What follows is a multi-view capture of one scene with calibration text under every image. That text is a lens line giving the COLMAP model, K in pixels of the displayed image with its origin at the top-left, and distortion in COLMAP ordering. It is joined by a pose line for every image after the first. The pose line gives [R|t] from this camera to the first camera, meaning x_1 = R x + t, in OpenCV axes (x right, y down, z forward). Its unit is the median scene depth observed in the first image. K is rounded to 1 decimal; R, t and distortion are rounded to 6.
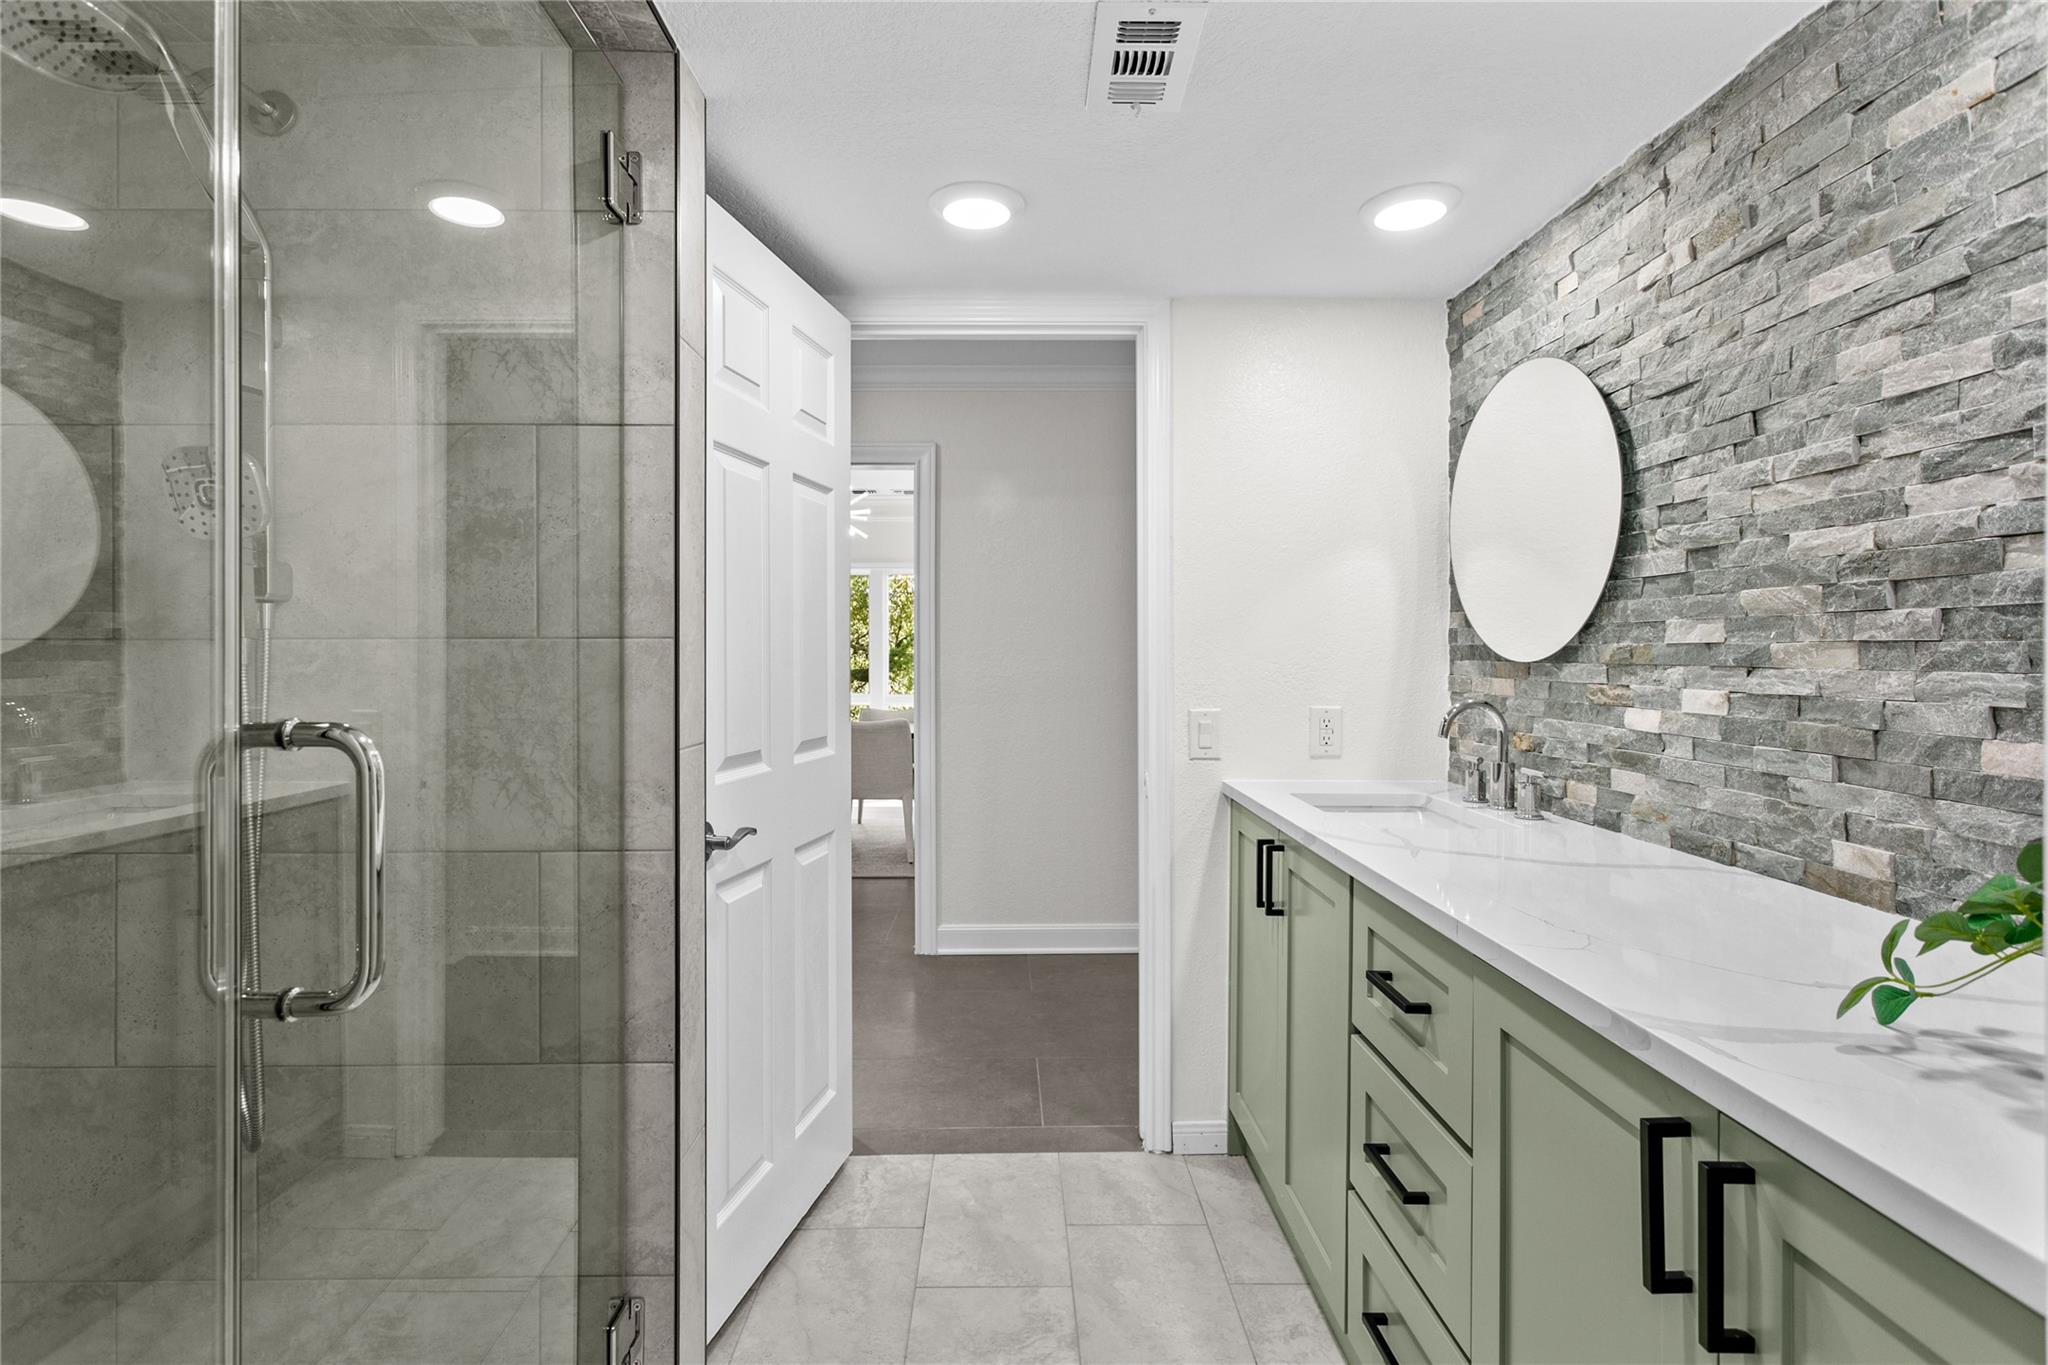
lens RADIAL K [[986.4, 0, 1019.9], [0, 986.4, 675.1], [0, 0, 1]] dist [0.002568, 0.000282]
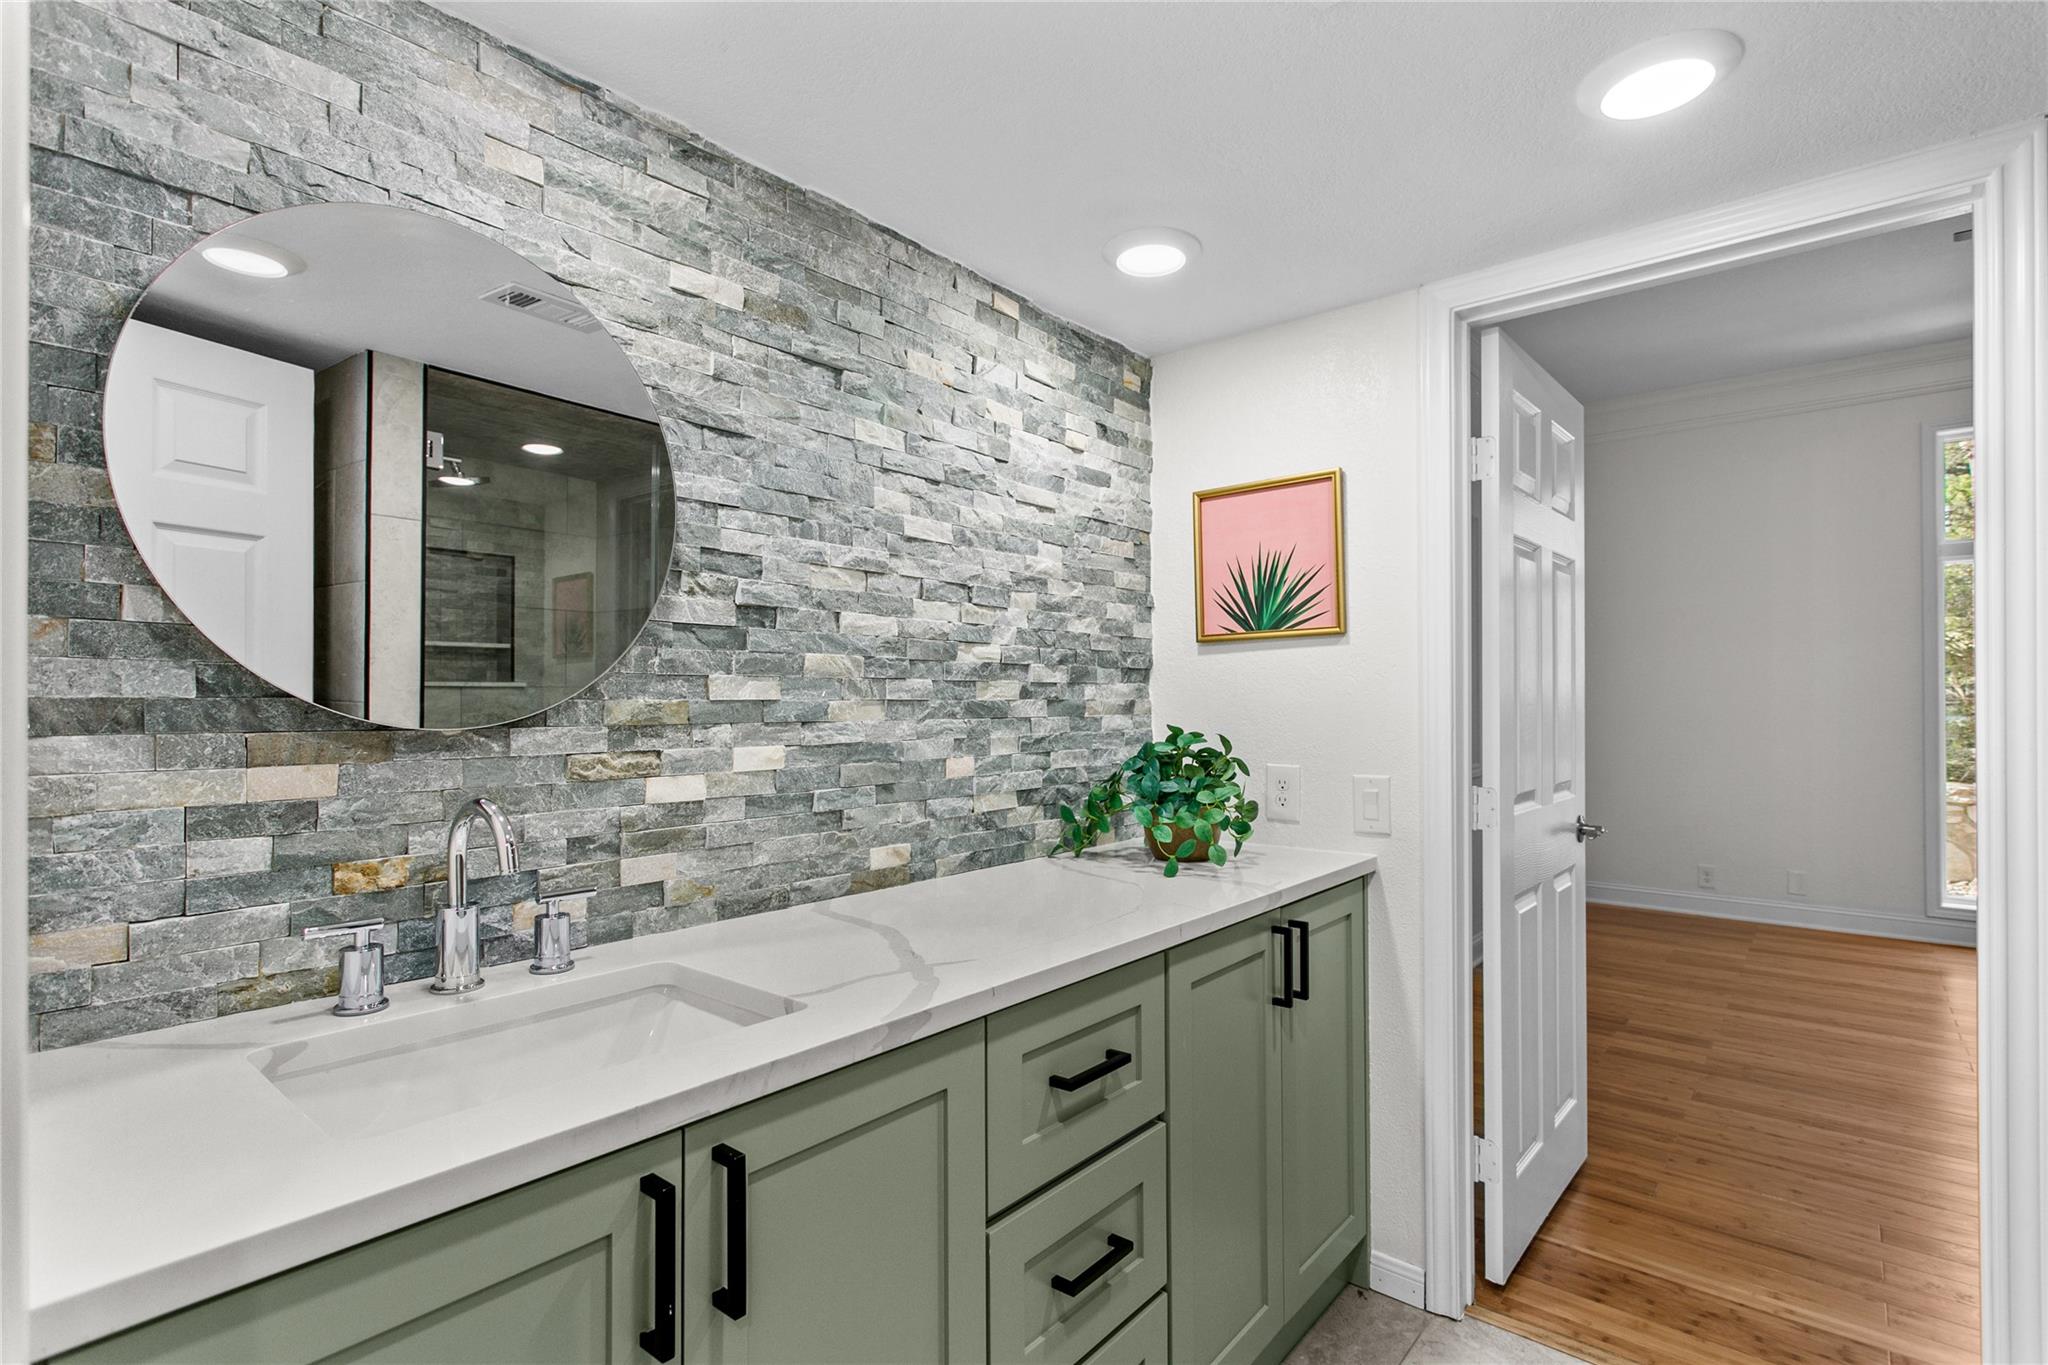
lens RADIAL K [[986.4, 0, 1019.9], [0, 986.4, 675.1], [0, 0, 1]] dist [0.002568, 0.000282]
pose [[-0.750144, 0.008982, 0.661214, -0.176388], [0.009812, 0.999949, -0.002452, -0.053328], [-0.661202, 0.004649, -0.750193, 1.595407]]
